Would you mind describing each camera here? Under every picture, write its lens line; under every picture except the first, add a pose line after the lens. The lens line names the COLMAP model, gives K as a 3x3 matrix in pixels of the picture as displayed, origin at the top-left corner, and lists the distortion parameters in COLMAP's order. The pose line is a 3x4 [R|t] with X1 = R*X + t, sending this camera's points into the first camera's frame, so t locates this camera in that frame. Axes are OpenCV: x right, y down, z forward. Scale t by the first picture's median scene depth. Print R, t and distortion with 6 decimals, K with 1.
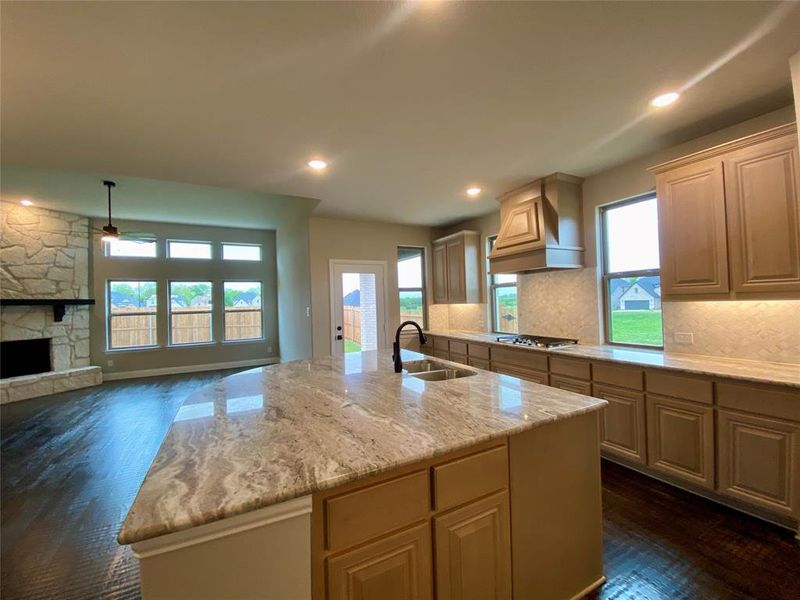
lens RADIAL K [[318.3, 0, 400.0], [0, 318.3, 300.0], [0, 0, 1]] dist [0.000299, -0.011980]
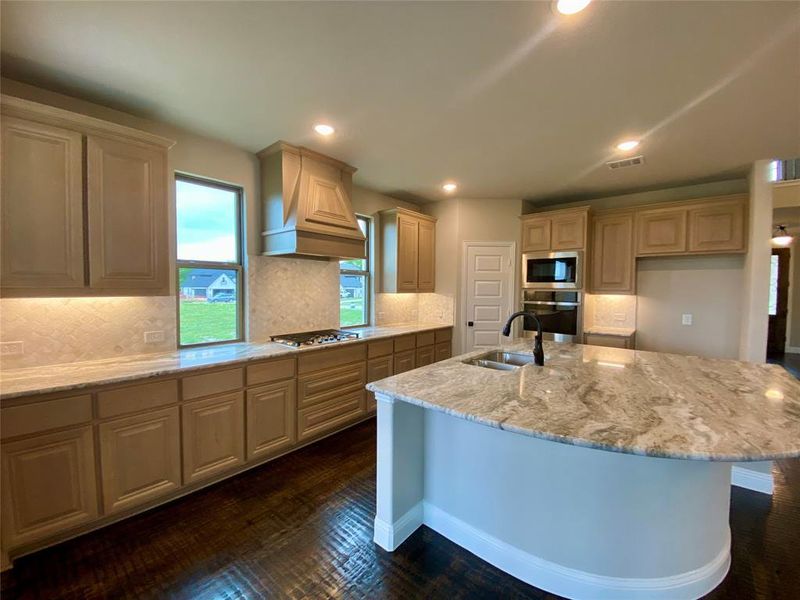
lens RADIAL K [[318.3, 0, 400.0], [0, 318.3, 300.0], [0, 0, 1]] dist [0.000299, -0.011980]
pose [[-0.363688, -0.009535, 0.931472, -0.429813], [-0.006826, 0.999948, 0.007571, 0.016326], [-0.931496, -0.003605, -0.363734, 0.999162]]
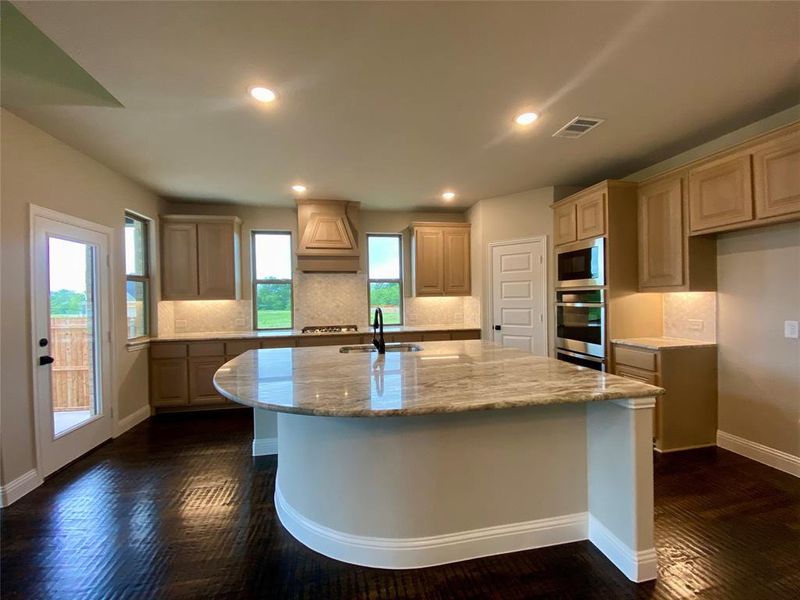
lens RADIAL K [[318.3, 0, 400.0], [0, 318.3, 300.0], [0, 0, 1]] dist [0.000299, -0.011980]
pose [[0.291662, 0.016950, 0.956371, -0.599523], [-0.000584, 0.999846, -0.017542, 0.034206], [-0.956521, 0.004558, 0.291627, 0.354521]]
